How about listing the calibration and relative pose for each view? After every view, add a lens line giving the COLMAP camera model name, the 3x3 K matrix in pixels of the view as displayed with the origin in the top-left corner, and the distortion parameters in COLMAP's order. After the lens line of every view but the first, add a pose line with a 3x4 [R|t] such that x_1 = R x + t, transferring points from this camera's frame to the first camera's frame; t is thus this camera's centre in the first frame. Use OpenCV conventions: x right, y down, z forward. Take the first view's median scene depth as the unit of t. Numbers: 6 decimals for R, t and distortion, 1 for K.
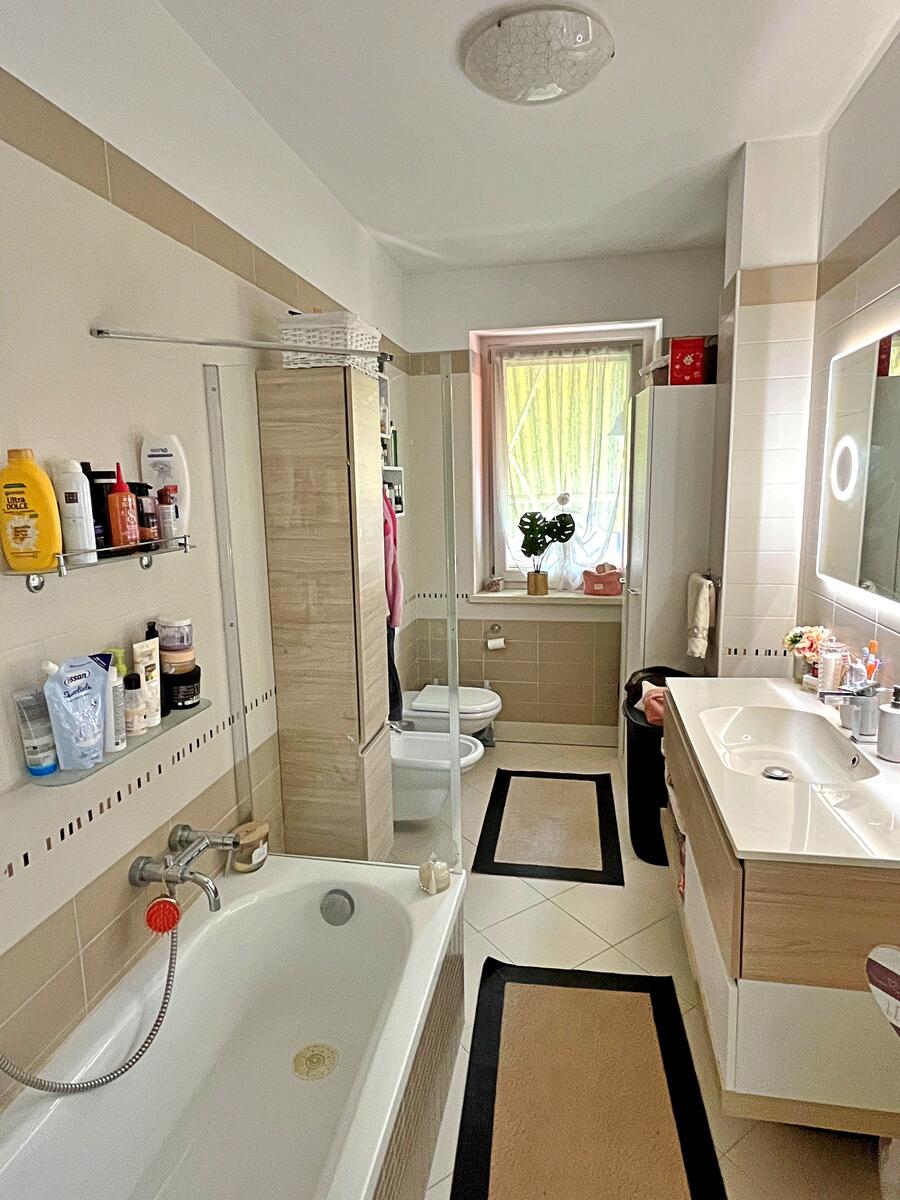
lens RADIAL K [[684.4, 0, 450.0], [0, 684.4, 600.0], [0, 0, 1]] dist [-0.000537, -0.000637]
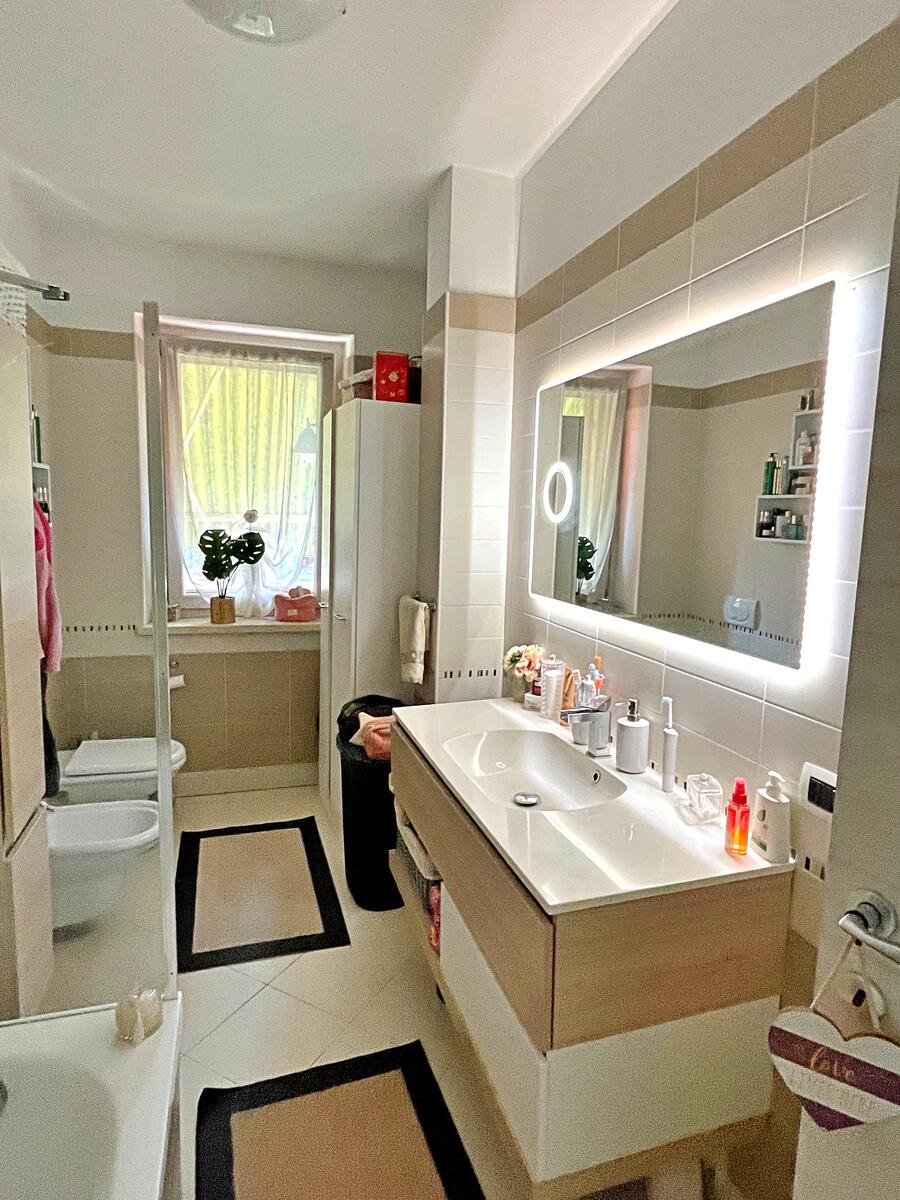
lens RADIAL K [[684.4, 0, 450.0], [0, 684.4, 600.0], [0, 0, 1]] dist [-0.000537, -0.000637]
pose [[0.879930, -0.013526, 0.474912, -0.046654], [0.032184, 0.998995, -0.031180, -0.000875], [-0.474013, 0.042721, 0.879481, 0.122469]]
